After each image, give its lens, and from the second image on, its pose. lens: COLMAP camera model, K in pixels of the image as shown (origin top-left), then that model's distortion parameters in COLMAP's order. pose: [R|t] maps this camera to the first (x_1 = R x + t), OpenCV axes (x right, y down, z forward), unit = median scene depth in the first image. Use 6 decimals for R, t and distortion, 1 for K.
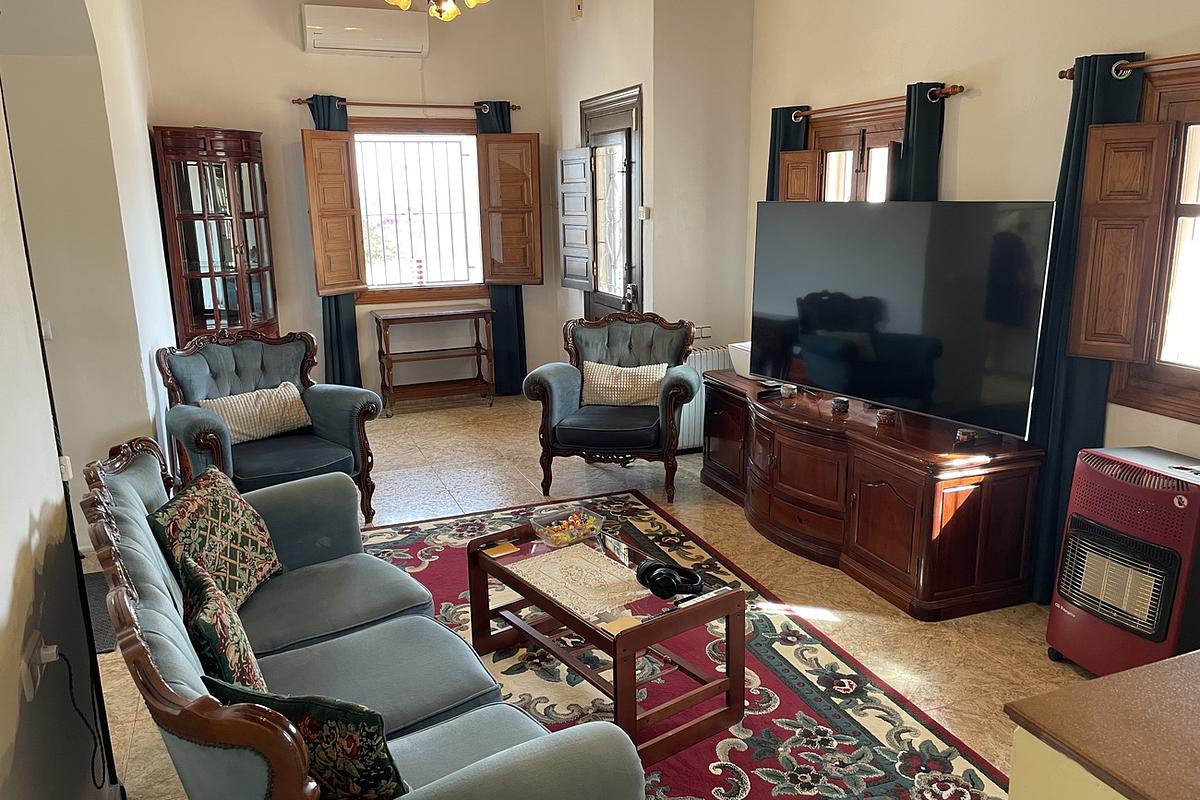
lens RADIAL K [[891.9, 0, 600.0], [0, 891.9, 400.0], [0, 0, 1]] dist [0.086847, -0.120944]
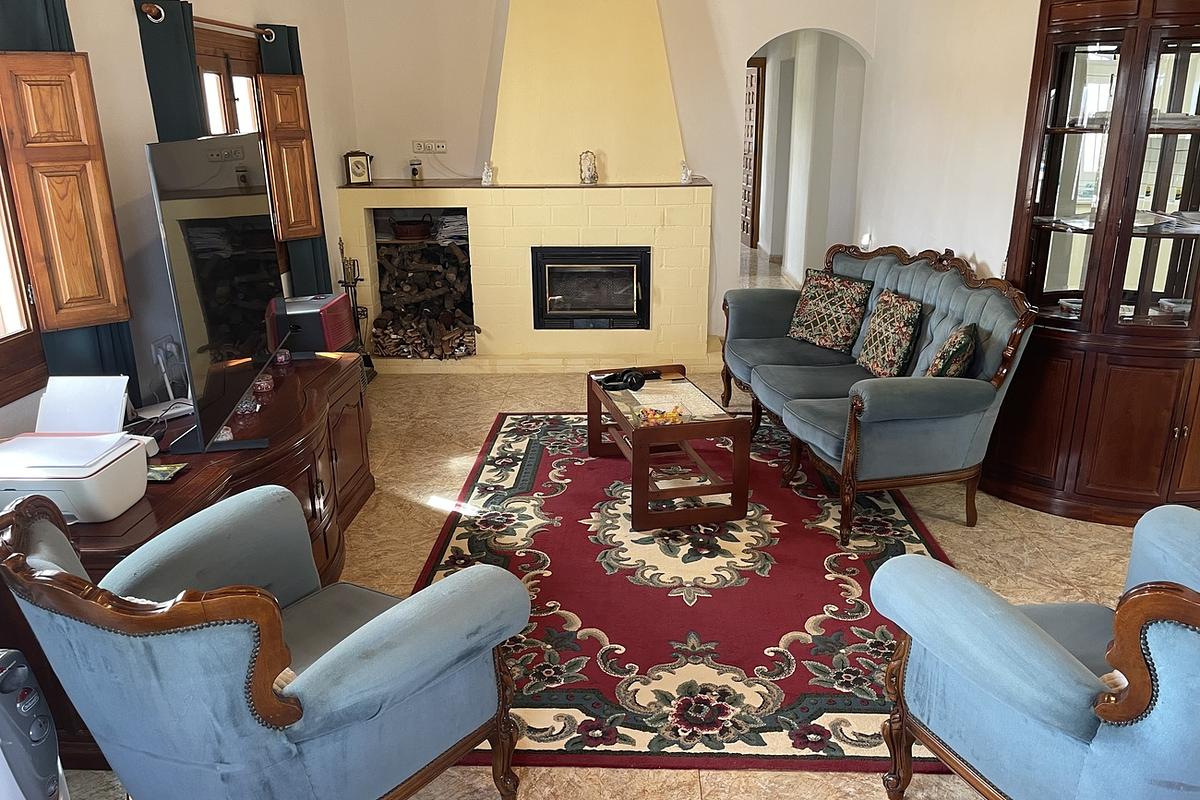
lens RADIAL K [[891.9, 0, 600.0], [0, 891.9, 400.0], [0, 0, 1]] dist [0.086847, -0.120944]
pose [[-0.918843, -0.094884, 0.383046, -0.348851], [0.116959, 0.861572, 0.493977, -0.389995], [-0.376893, 0.498688, -0.780552, 1.675825]]
